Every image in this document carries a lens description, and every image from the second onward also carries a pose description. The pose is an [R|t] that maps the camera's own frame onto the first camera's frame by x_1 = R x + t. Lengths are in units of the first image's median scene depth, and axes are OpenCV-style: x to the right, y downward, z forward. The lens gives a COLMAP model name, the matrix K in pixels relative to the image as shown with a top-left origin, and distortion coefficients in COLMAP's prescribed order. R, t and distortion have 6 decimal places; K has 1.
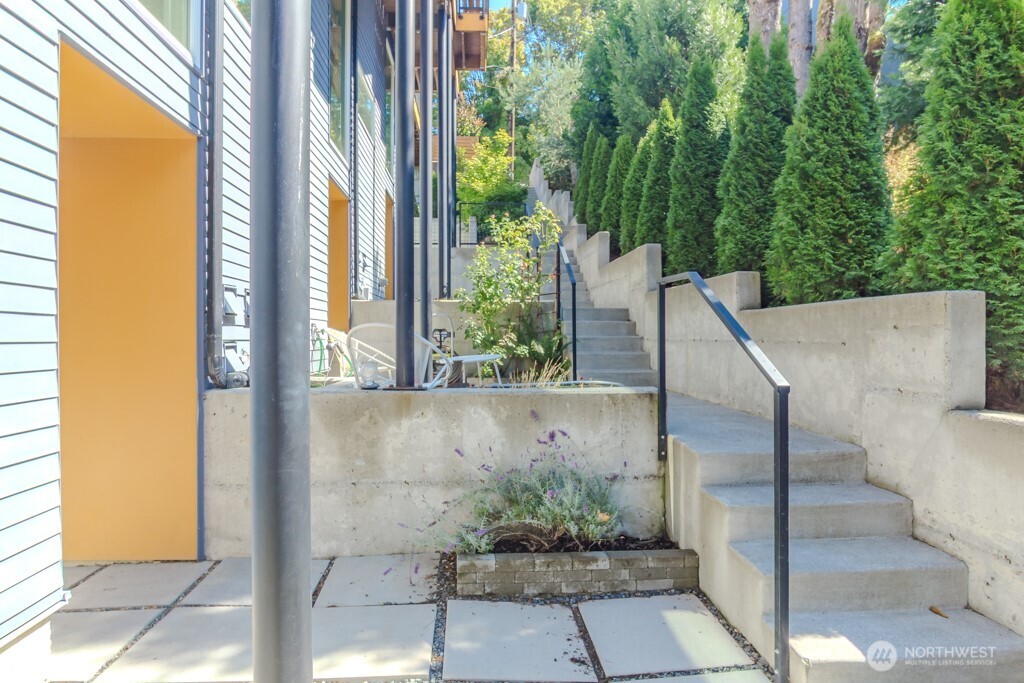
lens RADIAL K [[556.5, 0, 509.3], [0, 556.5, 339.5], [0, 0, 1]] dist [-0.025654, 0.001238]
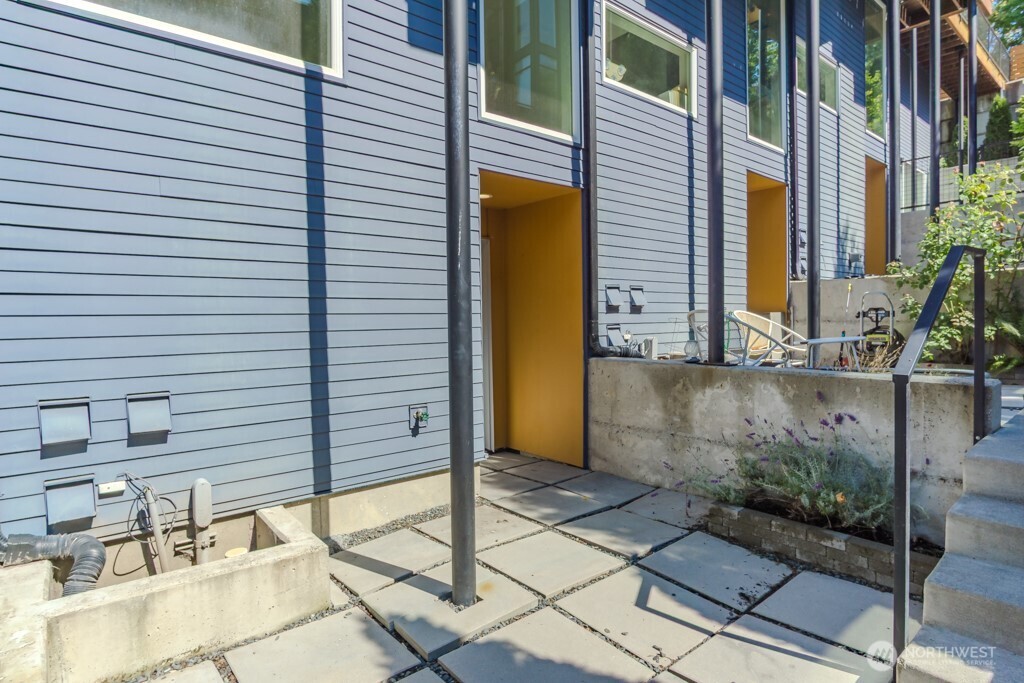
lens RADIAL K [[556.5, 0, 512.8], [0, 556.5, 340.0], [0, 0, 1]] dist [-0.025654, 0.001238]
pose [[0.593468, 0.021655, -0.804566, 0.533586], [0.011604, 0.999304, 0.035456, -0.011027], [0.804774, -0.030378, 0.592804, -0.060413]]
